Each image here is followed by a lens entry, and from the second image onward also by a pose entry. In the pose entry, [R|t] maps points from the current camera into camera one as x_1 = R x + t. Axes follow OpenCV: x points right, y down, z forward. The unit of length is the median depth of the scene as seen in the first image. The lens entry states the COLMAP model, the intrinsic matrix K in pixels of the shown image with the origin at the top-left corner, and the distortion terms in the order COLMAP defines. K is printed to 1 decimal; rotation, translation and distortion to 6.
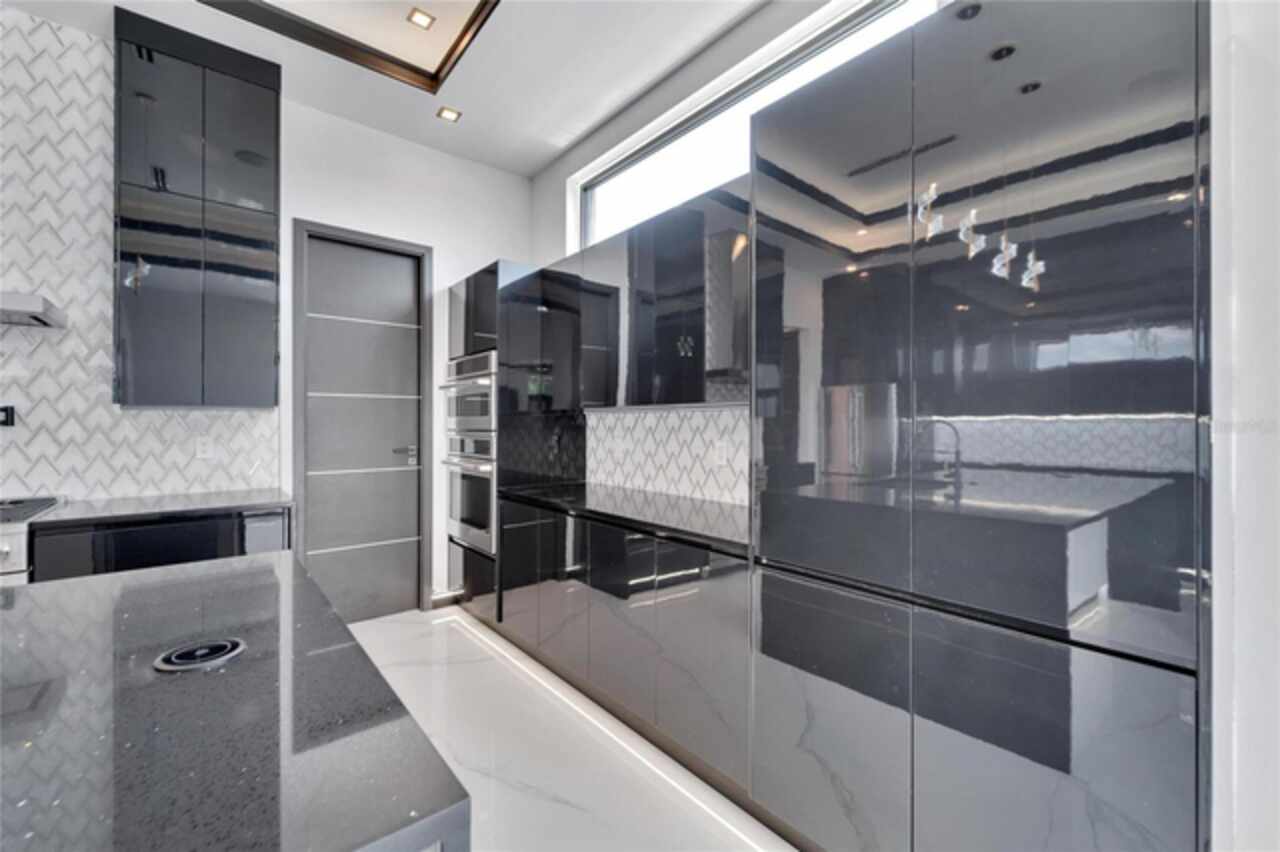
lens RADIAL K [[516.0, 0, 615.8], [0, 516.0, 415.4], [0, 0, 1]] dist [0.001057, 0.000027]
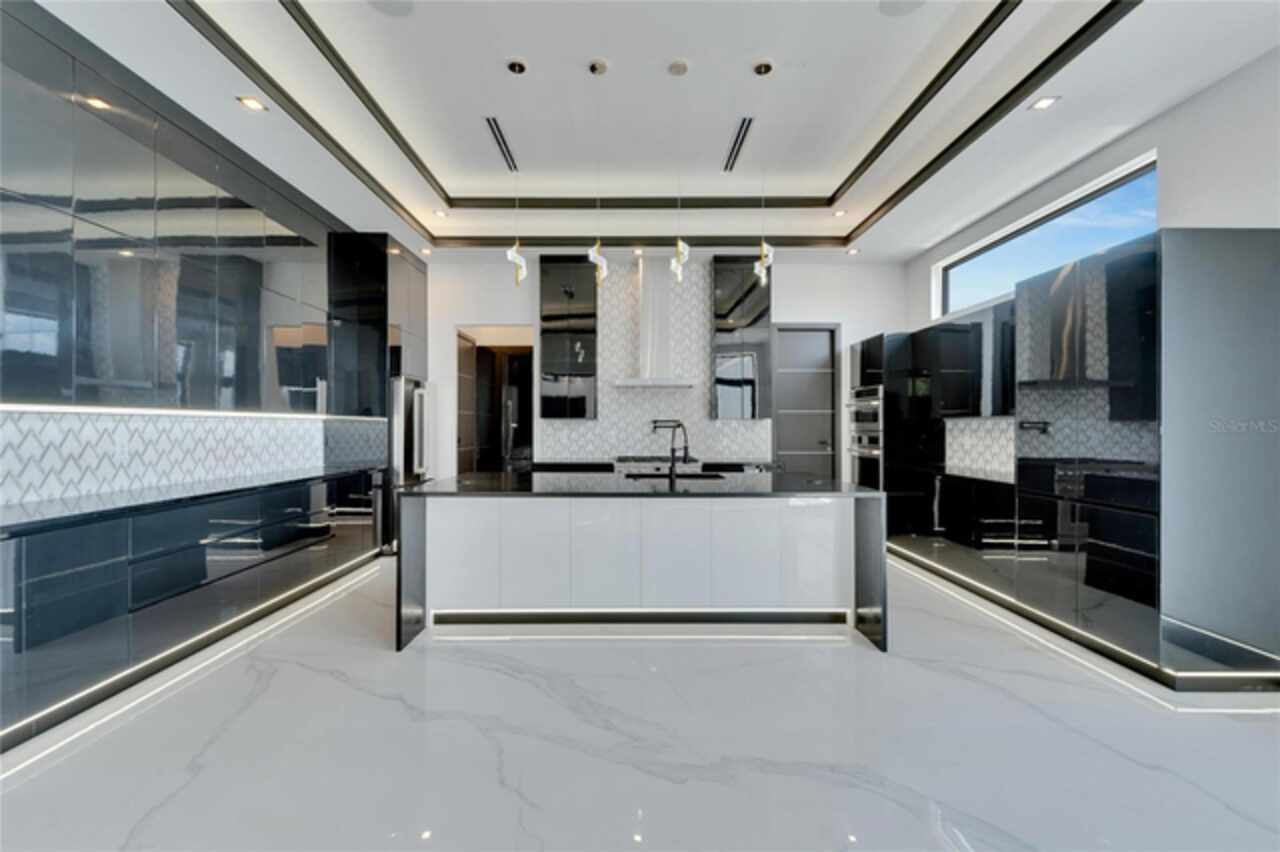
lens RADIAL K [[519.8, 0, 628.4], [0, 519.8, 425.3], [0, 0, 1]] dist [0.001305, -0.000389]
pose [[0.782987, -0.000885, -0.622037, 0.175114], [0.007785, 0.999935, 0.008376, -0.010248], [0.621989, -0.011401, 0.782943, -0.843828]]
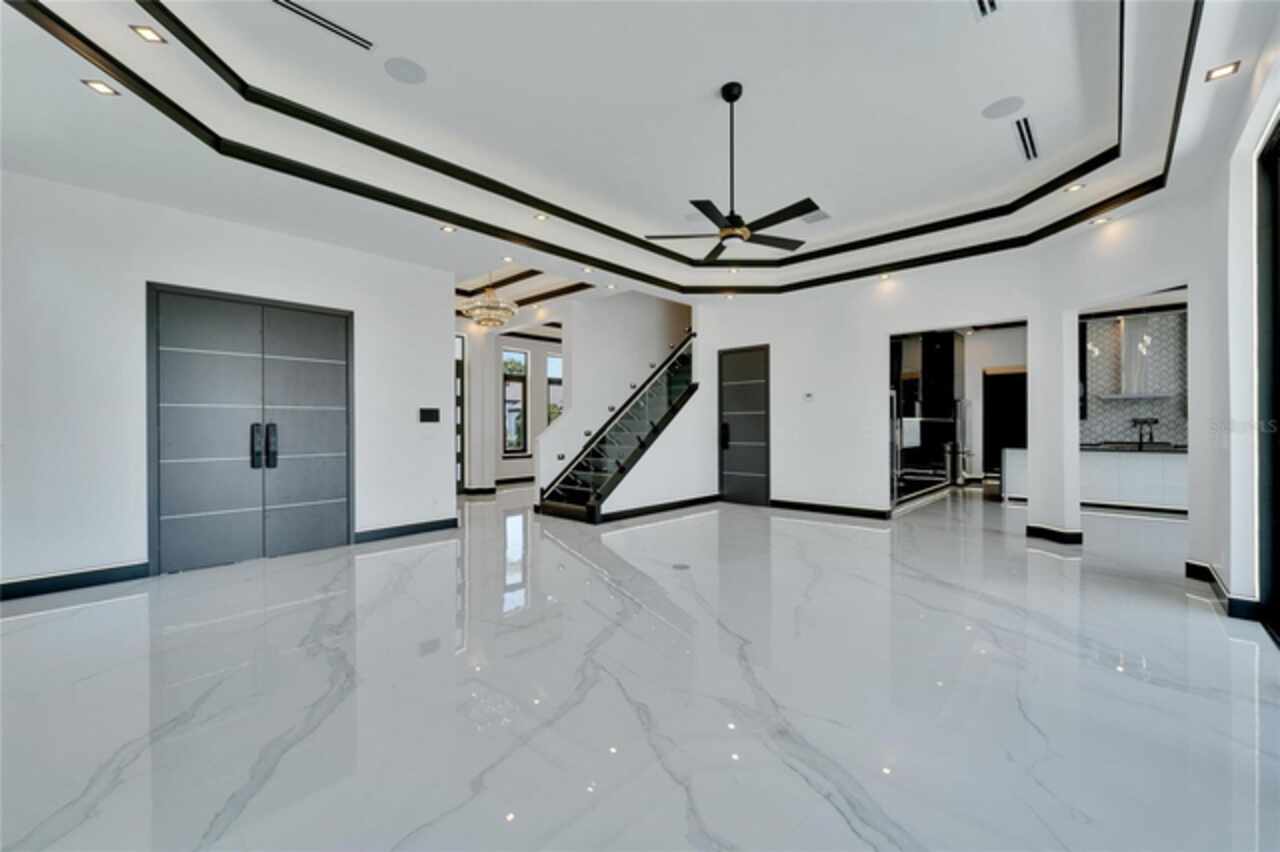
lens RADIAL K [[519.8, 0, 628.4], [0, 519.8, 425.3], [0, 0, 1]] dist [0.001305, -0.000389]
pose [[0.147056, -0.000730, -0.989128, 1.566512], [0.016181, 0.999868, 0.001668, -0.028253], [0.988996, -0.016251, 0.147049, -2.577284]]
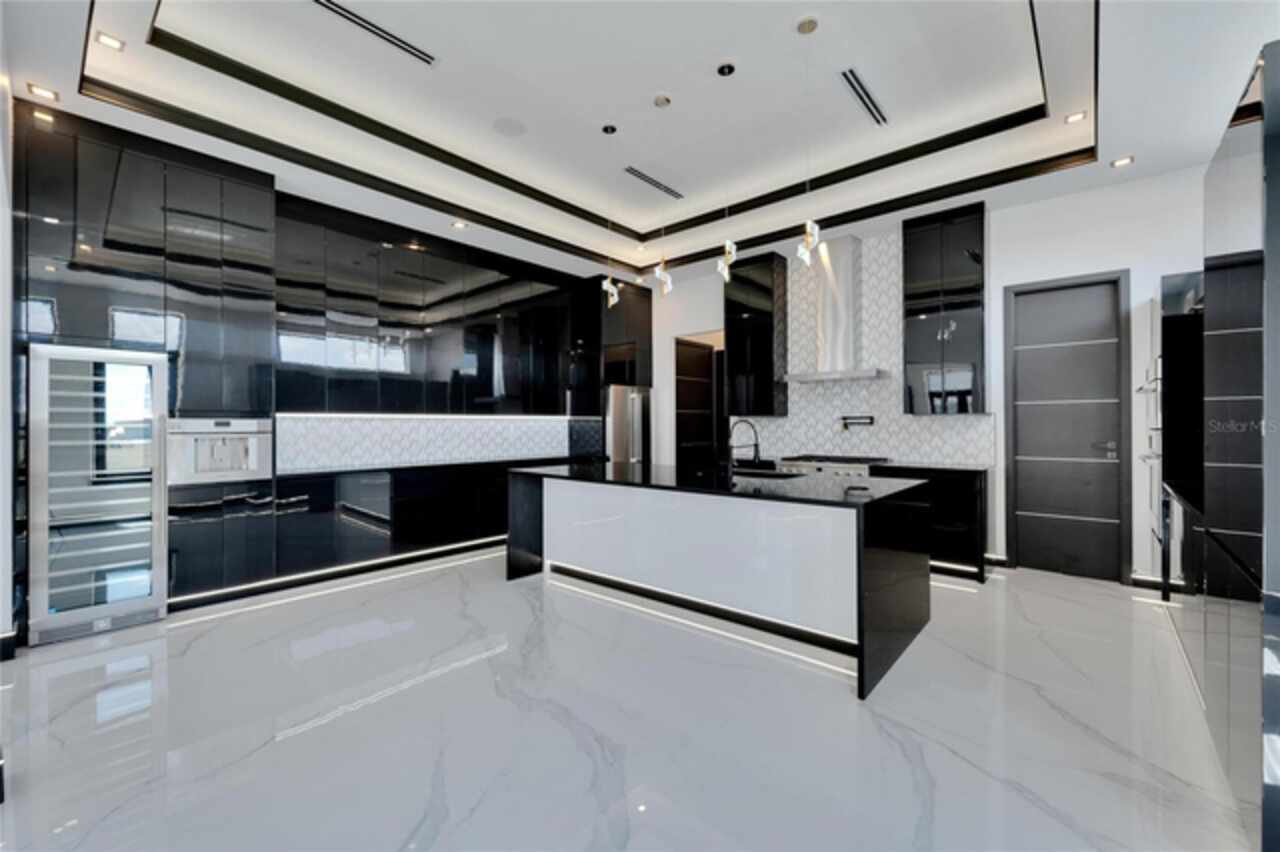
lens RADIAL K [[521.8, 0, 635.4], [0, 521.8, 421.2], [0, 0, 1]] dist [0.002841, 0.000519]
pose [[0.175598, -0.005209, -0.984448, 0.638677], [0.015705, 0.999874, -0.002489, -0.004473], [0.984337, -0.015024, 0.175657, -0.302761]]
